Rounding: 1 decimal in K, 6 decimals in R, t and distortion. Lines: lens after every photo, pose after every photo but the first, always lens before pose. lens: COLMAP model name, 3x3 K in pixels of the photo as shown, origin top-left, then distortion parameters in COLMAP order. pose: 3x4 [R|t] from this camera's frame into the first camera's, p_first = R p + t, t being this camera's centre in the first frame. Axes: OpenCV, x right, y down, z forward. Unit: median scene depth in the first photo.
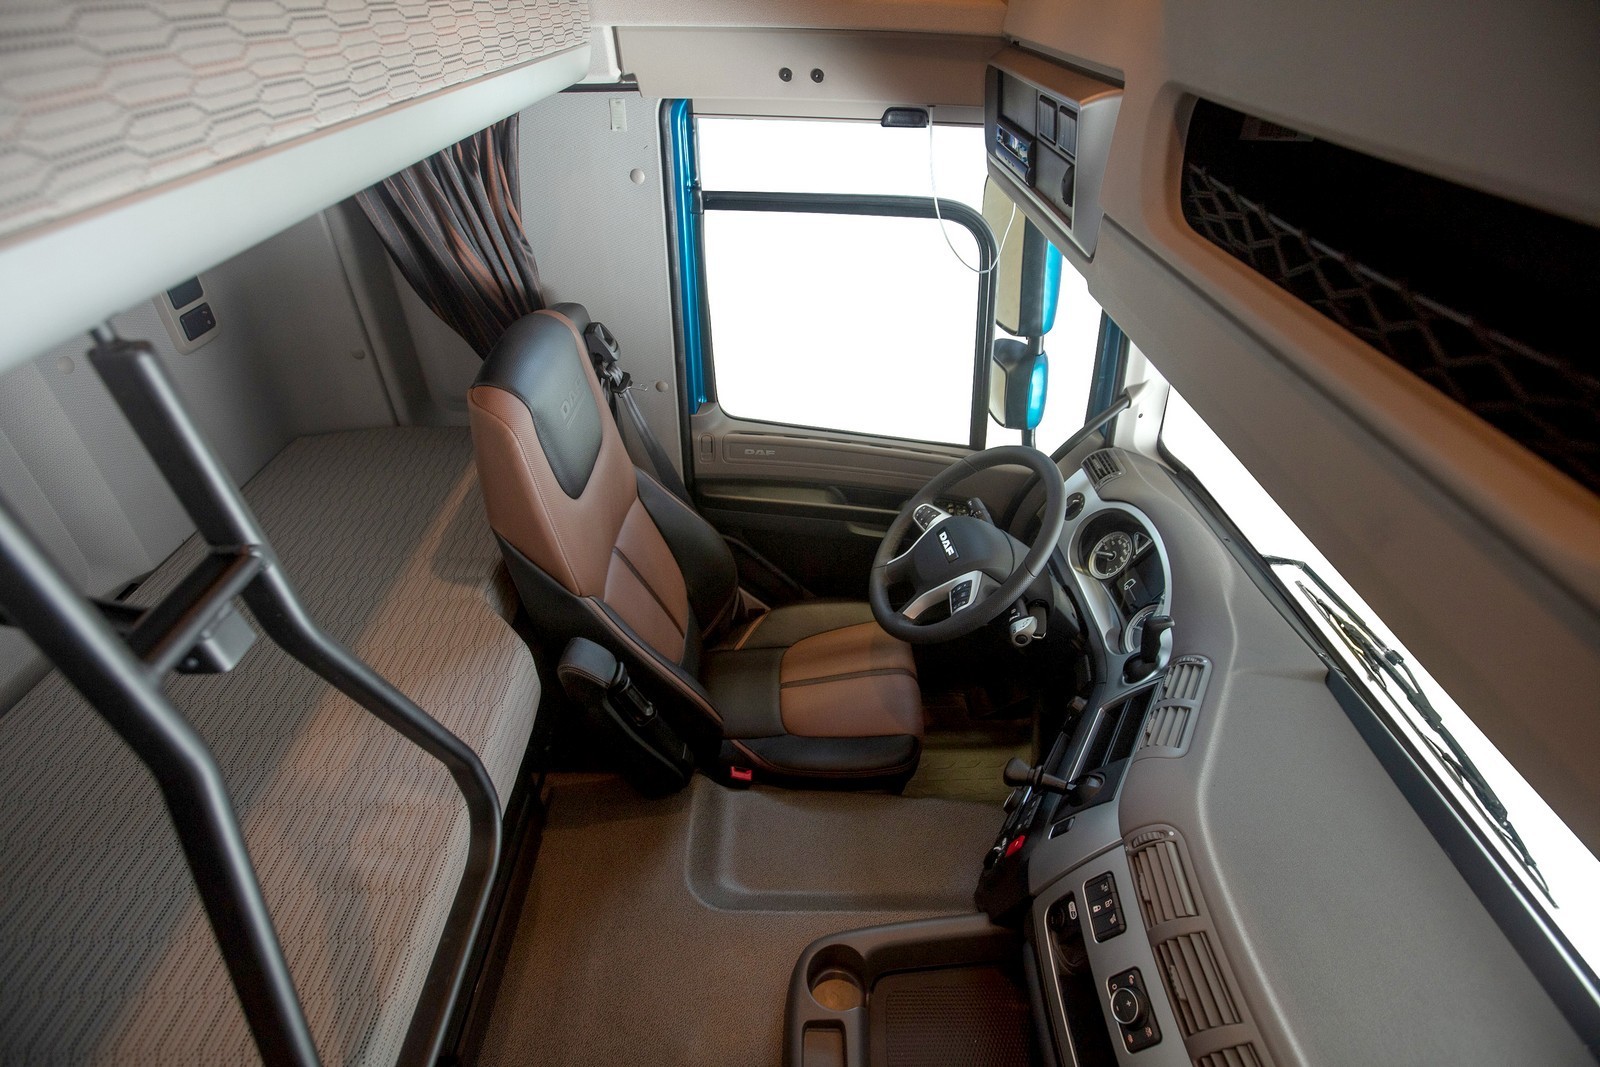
lens RADIAL K [[757.1, 0, 800.0], [0, 757.1, 533.5], [0, 0, 1]] dist [-0.054111, 0.018176]
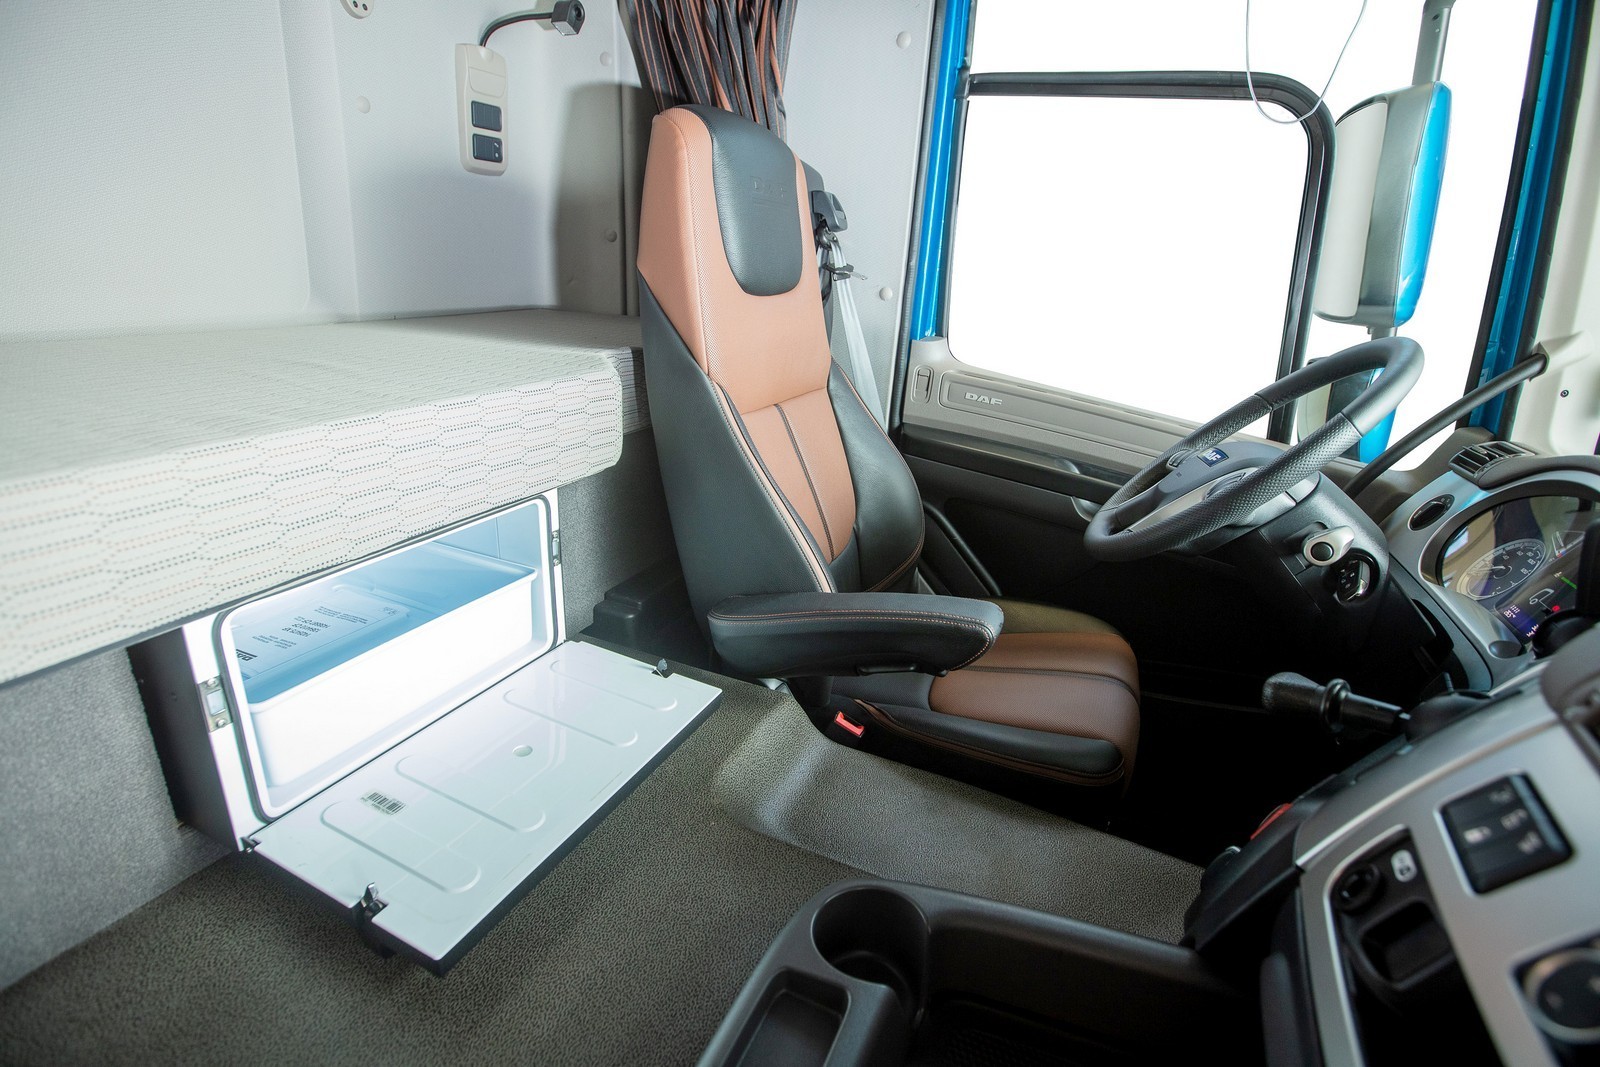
lens RADIAL K [[757.1, 0, 800.0], [0, 757.1, 533.5], [0, 0, 1]] dist [-0.054111, 0.018176]
pose [[0.910839, 0.172422, -0.375024, 0.120589], [-0.283290, 0.921934, -0.264169, 0.373779], [0.300199, 0.346856, 0.888578, 0.313892]]
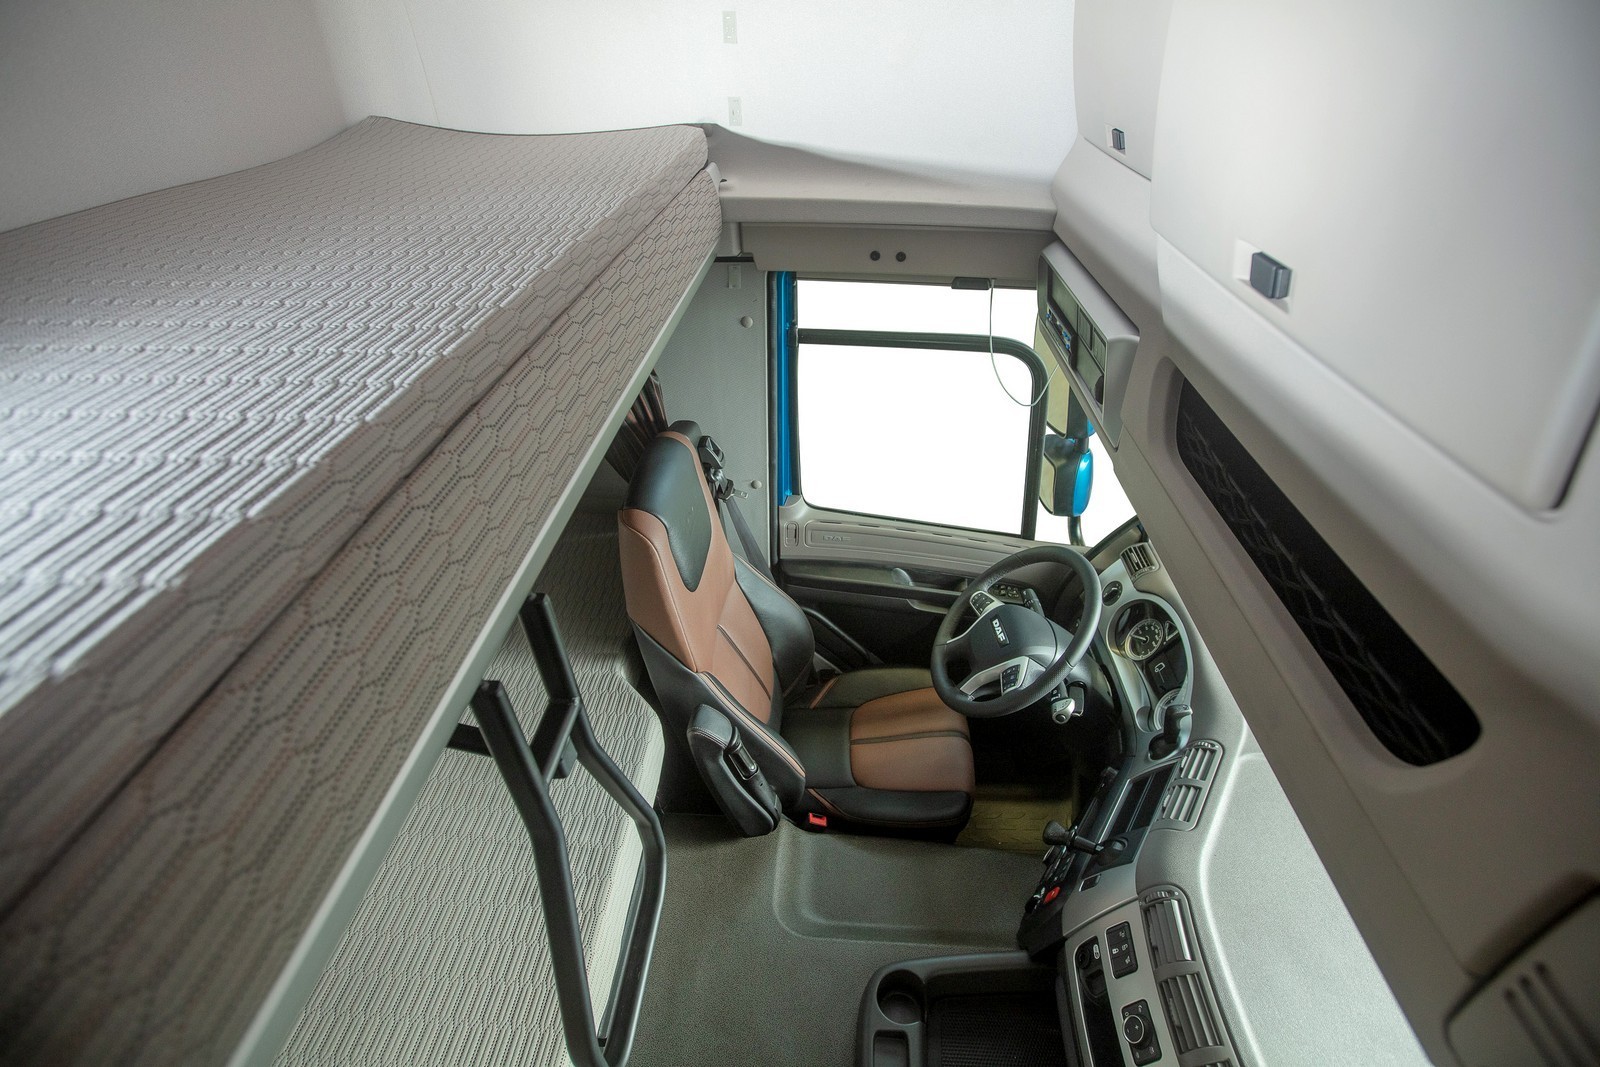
lens RADIAL K [[757.1, 0, 800.0], [0, 757.1, 533.5], [0, 0, 1]] dist [-0.054111, 0.018176]
pose [[0.997633, 0.022764, -0.064879, -0.042234], [-0.024770, 0.999234, -0.030293, -0.095667], [0.064140, 0.031828, 0.997433, -0.195347]]
